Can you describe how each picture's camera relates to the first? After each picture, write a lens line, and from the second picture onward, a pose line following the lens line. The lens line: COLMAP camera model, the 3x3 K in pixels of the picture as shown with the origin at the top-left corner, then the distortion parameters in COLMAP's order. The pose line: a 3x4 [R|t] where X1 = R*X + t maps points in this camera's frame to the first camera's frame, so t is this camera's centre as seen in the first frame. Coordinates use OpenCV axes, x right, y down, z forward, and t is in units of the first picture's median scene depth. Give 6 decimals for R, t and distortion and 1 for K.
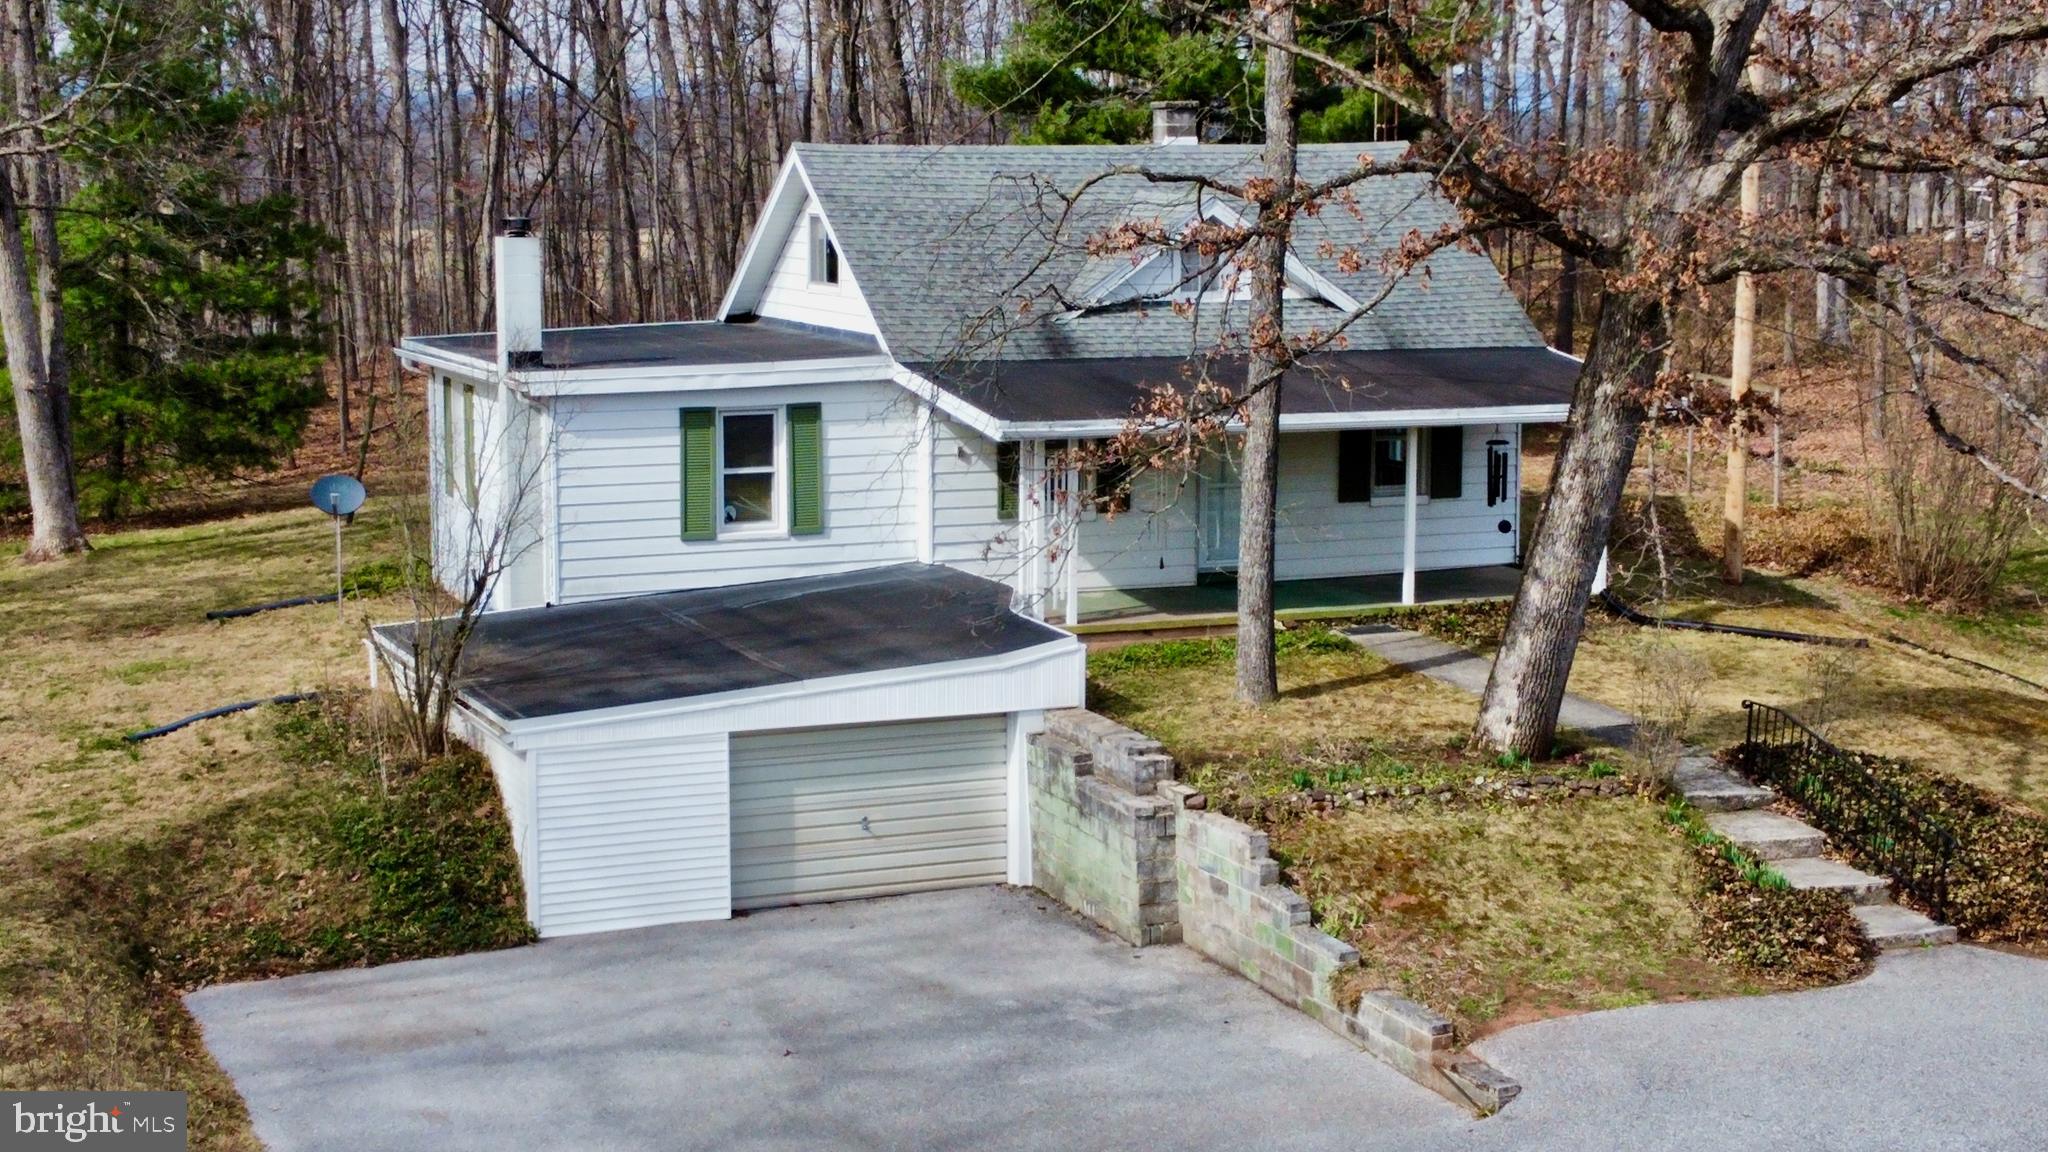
lens RADIAL K [[3084.7, 0, 1013.8], [0, 3084.7, 573.8], [0, 0, 1]] dist [0.025175, 0.000000]
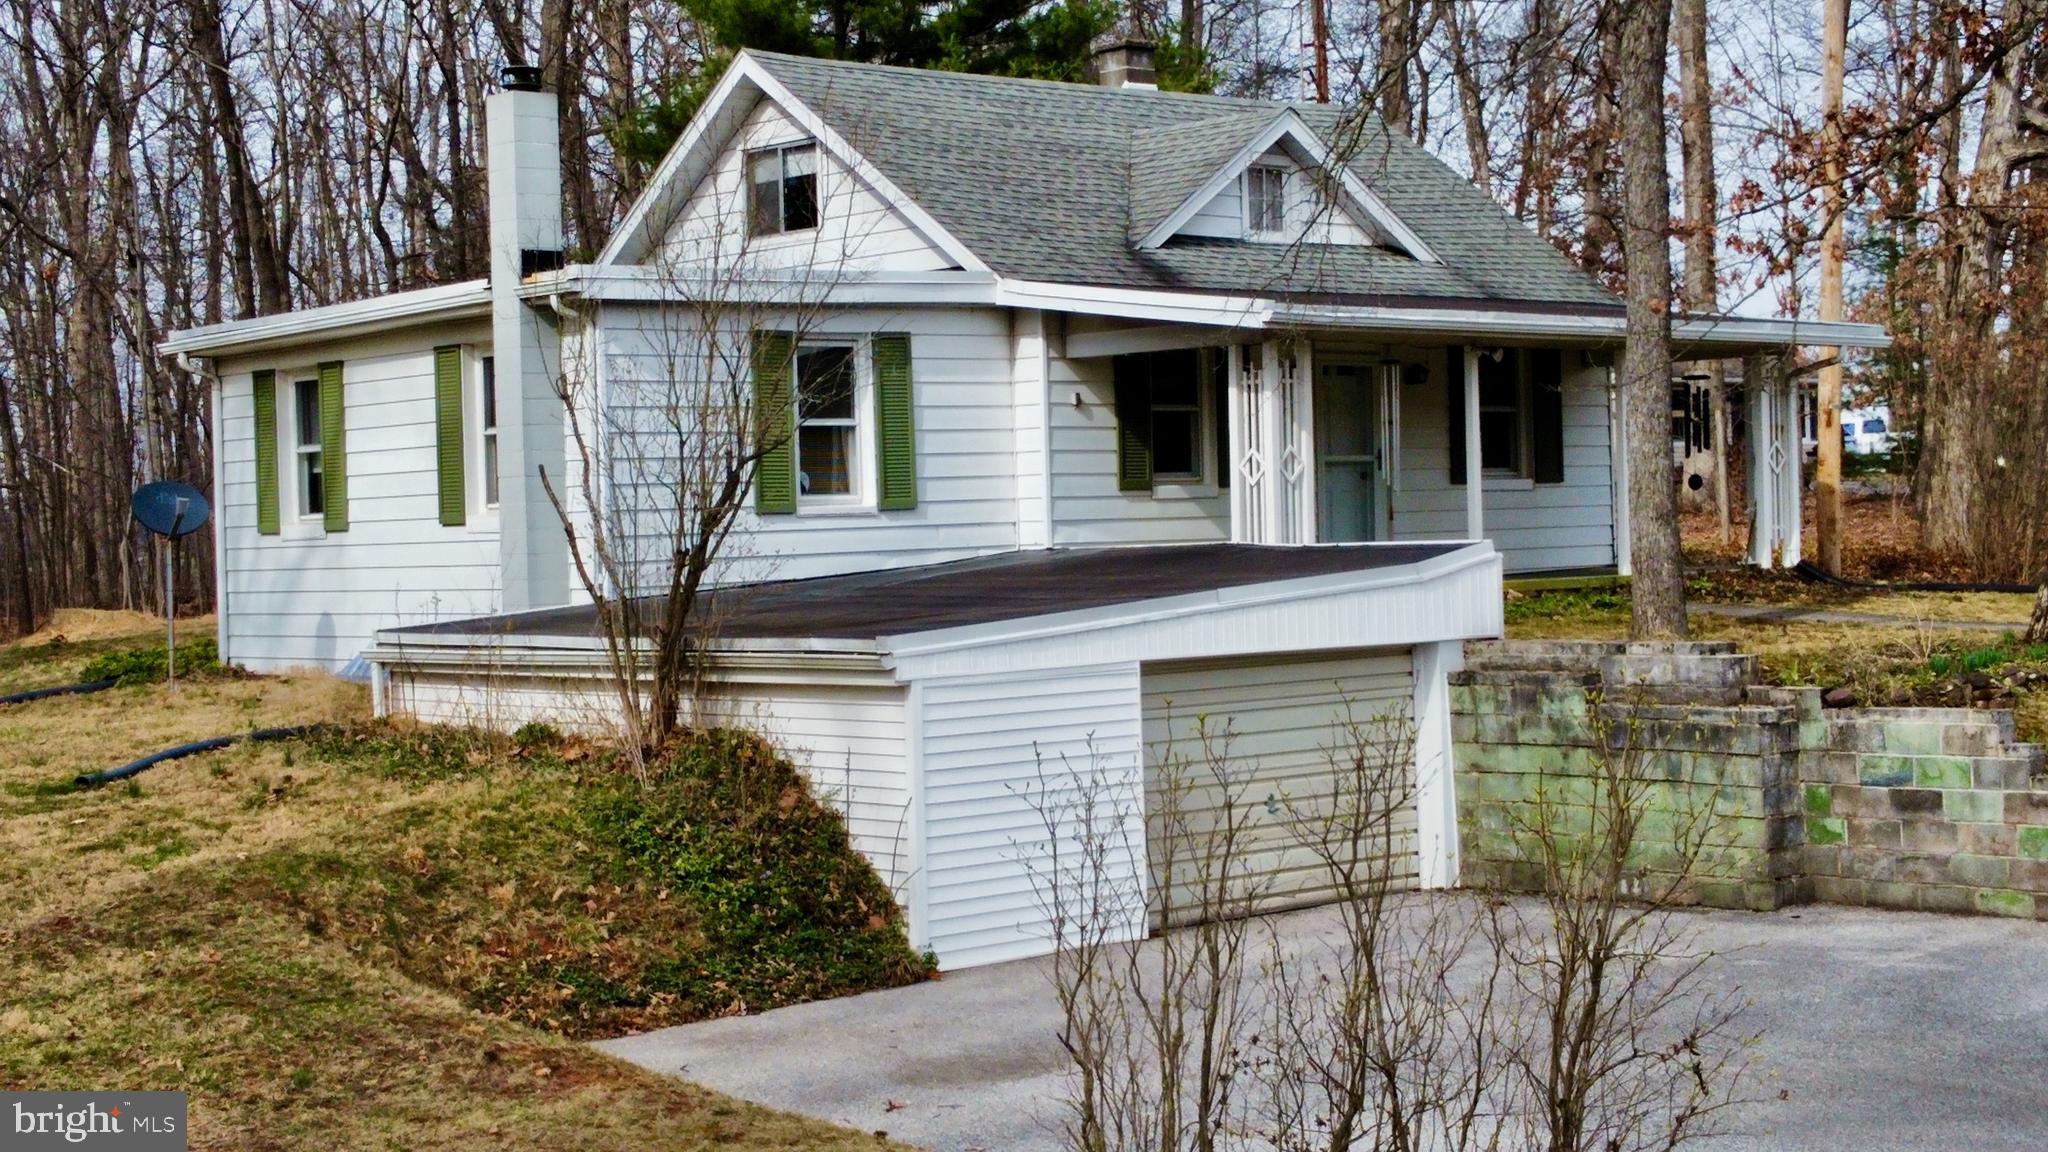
lens RADIAL K [[3084.7, 0, 1038.3], [0, 3084.7, 564.8], [0, 0, 1]] dist [0.025175, 0.000000]
pose [[0.944117, -0.033200, 0.327934, -0.334056], [0.076065, 0.990005, -0.118760, 0.108637], [-0.320714, 0.137067, 0.937206, 0.358676]]
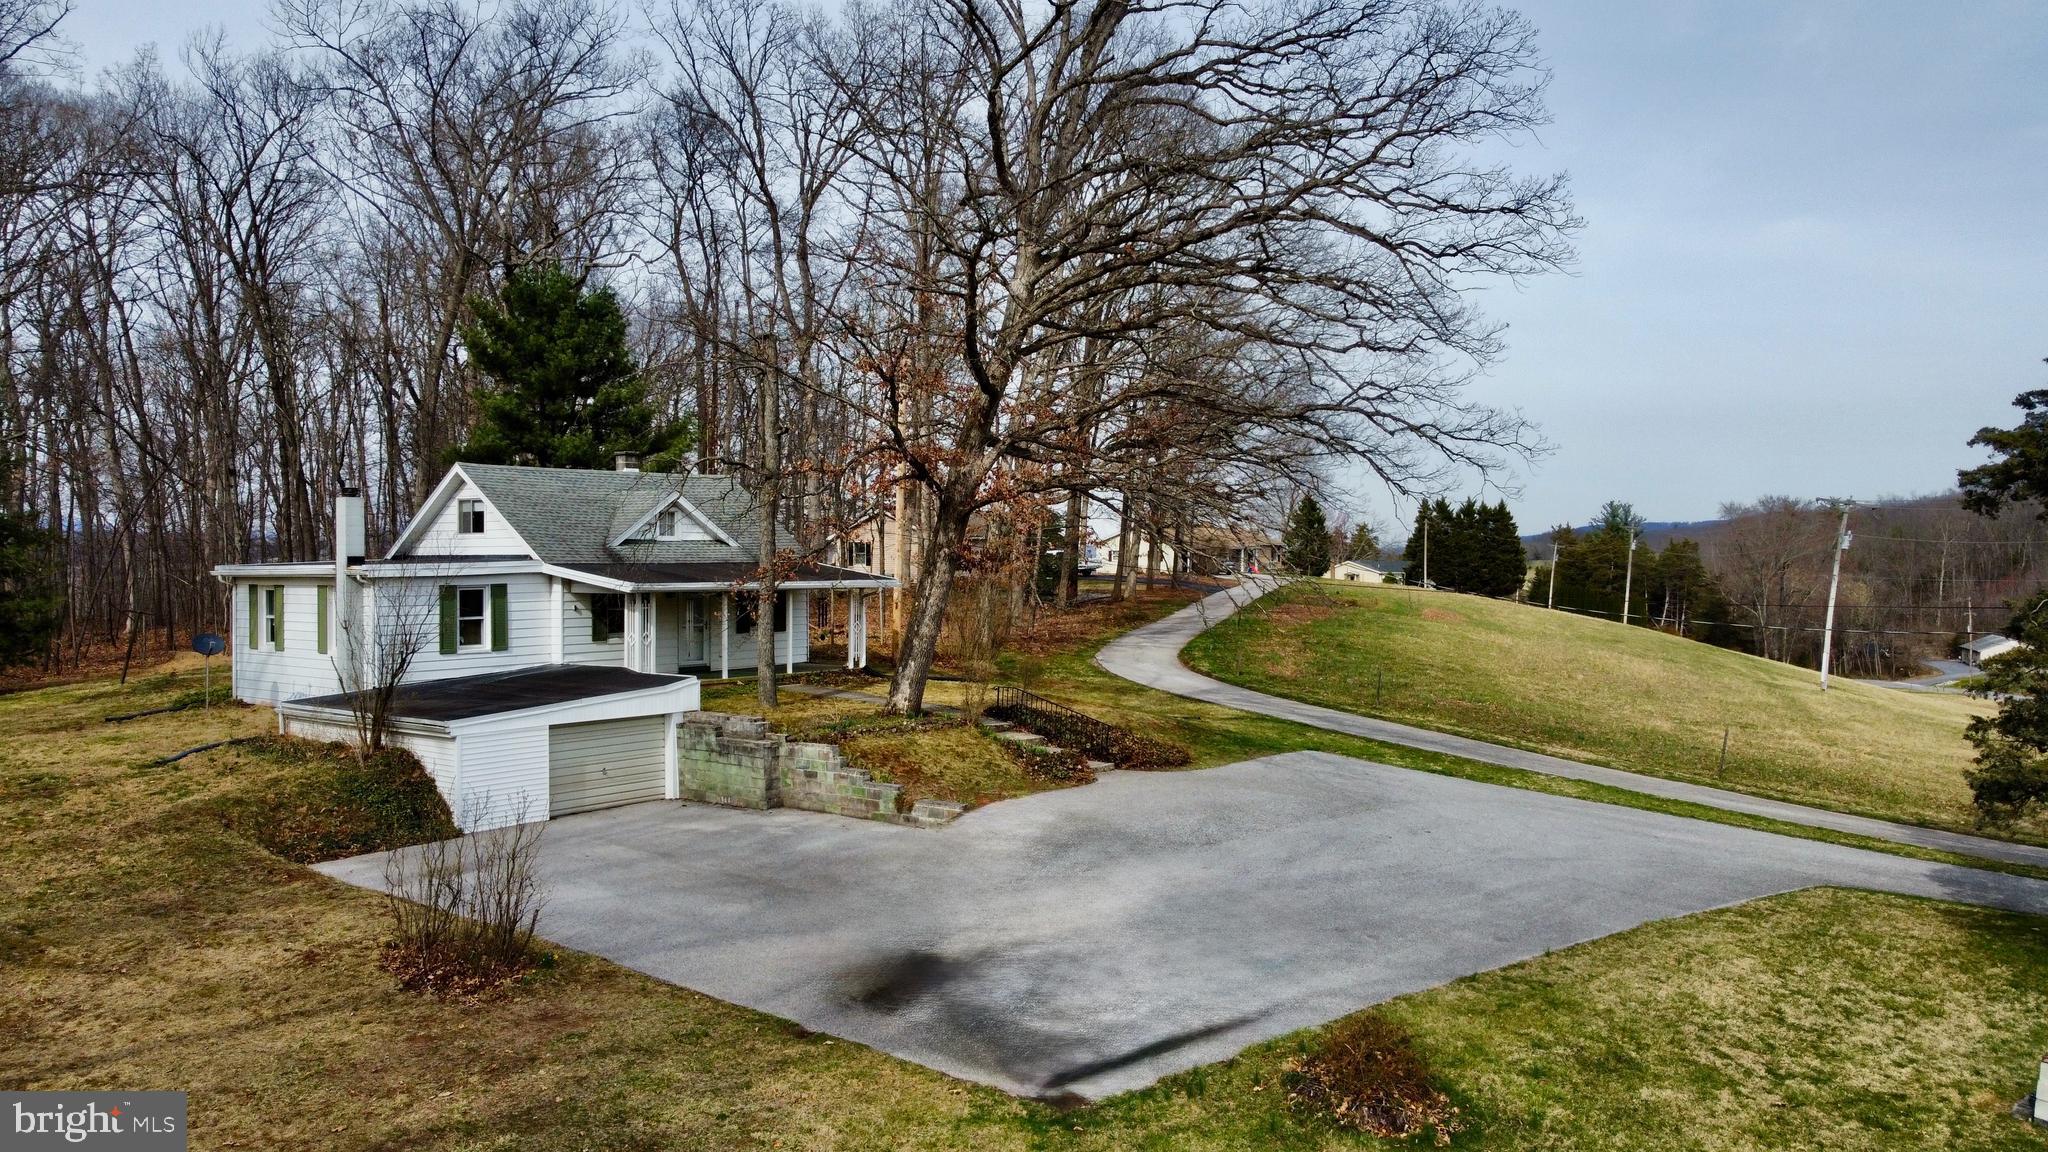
lens RADIAL K [[1534.2, 0, 1021.2], [0, 1534.2, 581.5], [0, 0, 1]] dist [-0.000872, 0.000344]
pose [[0.872212, -0.010423, 0.489017, -0.307683], [0.070192, 0.992092, -0.104049, 0.083138], [-0.484065, 0.125078, 0.866046, -0.022039]]
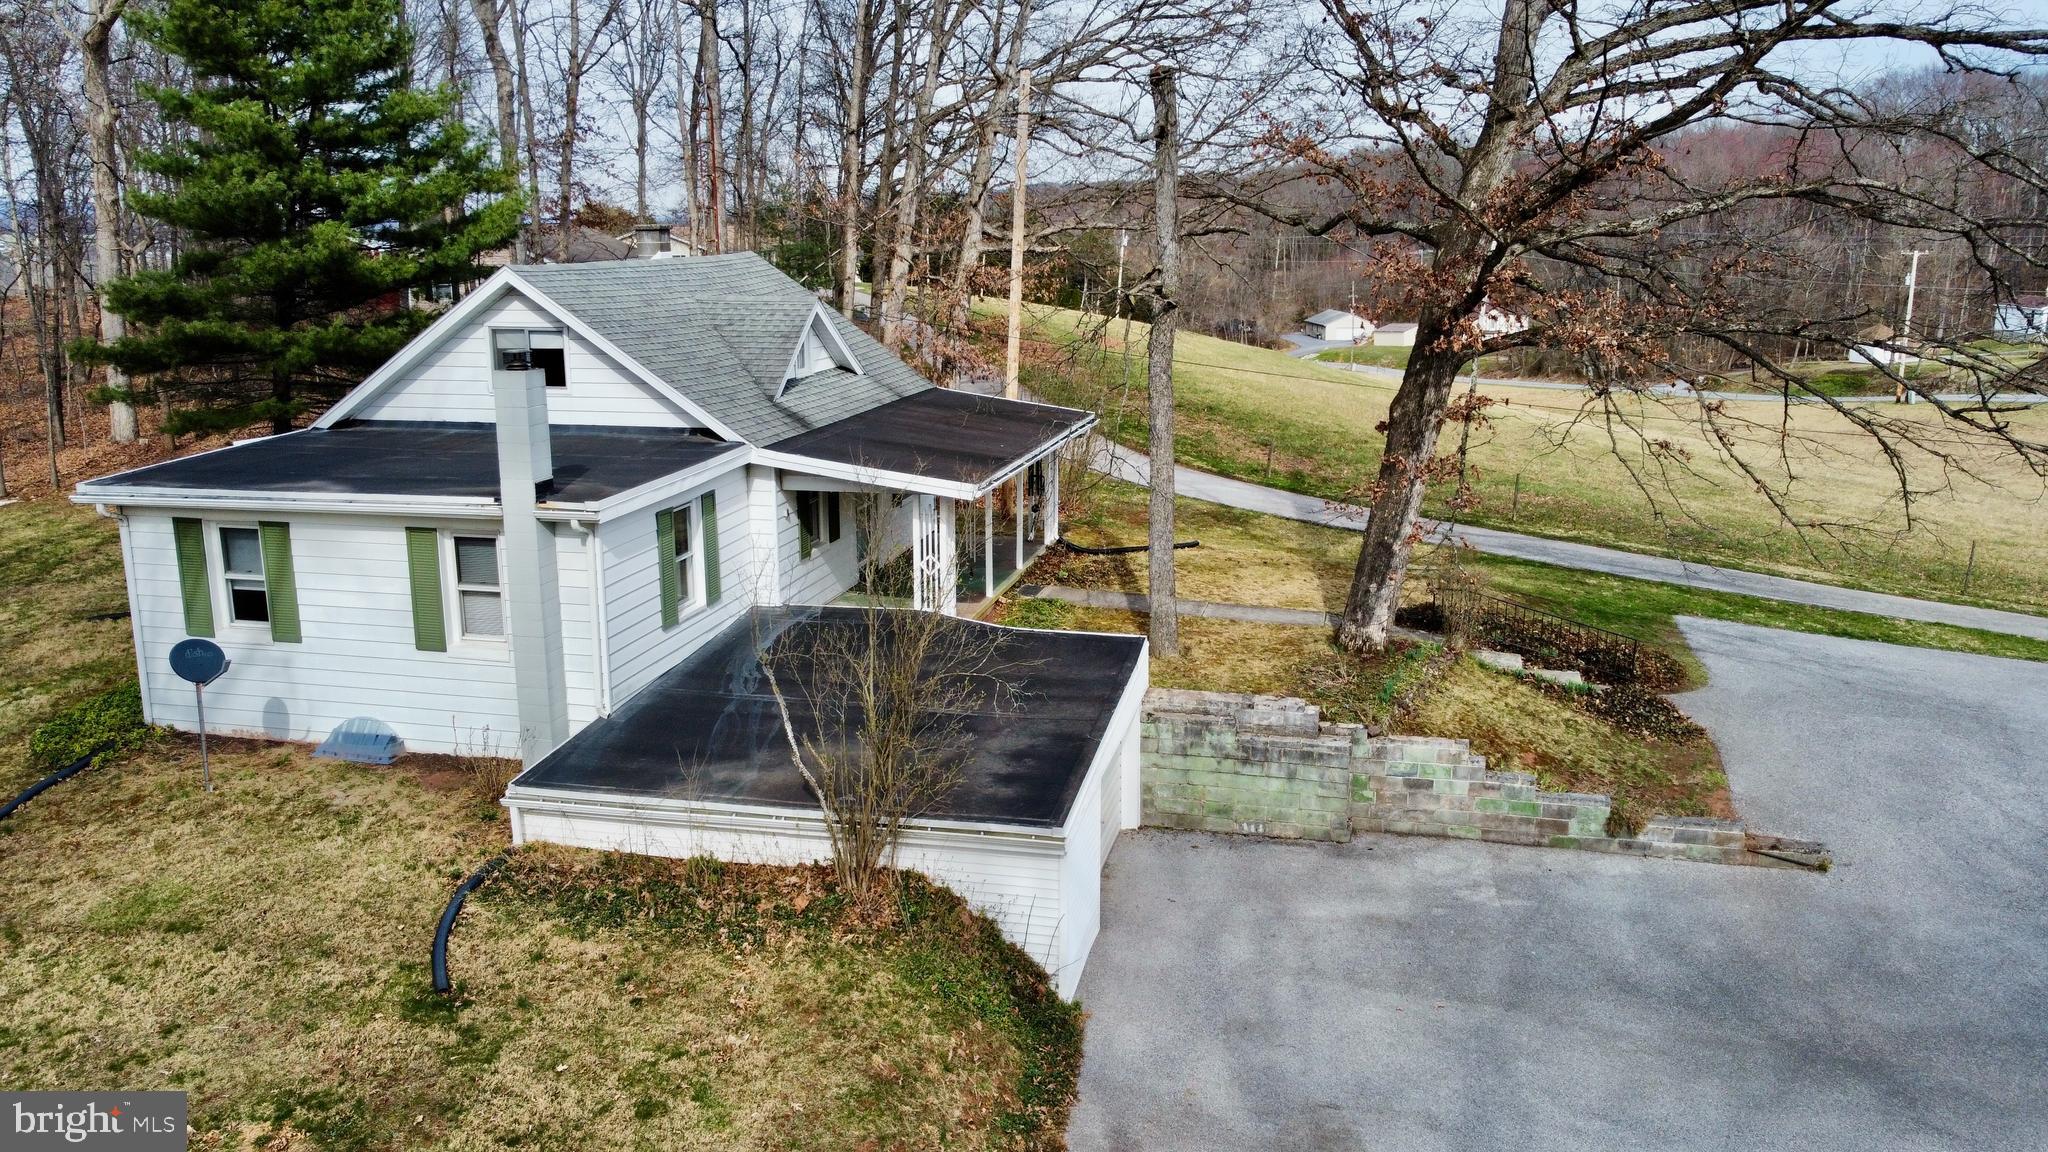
lens RADIAL K [[1534.2, 0, 1012.5], [0, 1534.2, 577.2], [0, 0, 1]] dist [-0.000872, 0.000344]
pose [[0.581928, -0.186466, 0.791575, -0.553352], [0.117693, 0.982422, 0.144900, -0.111932], [-0.804679, 0.008841, 0.593644, 0.674561]]
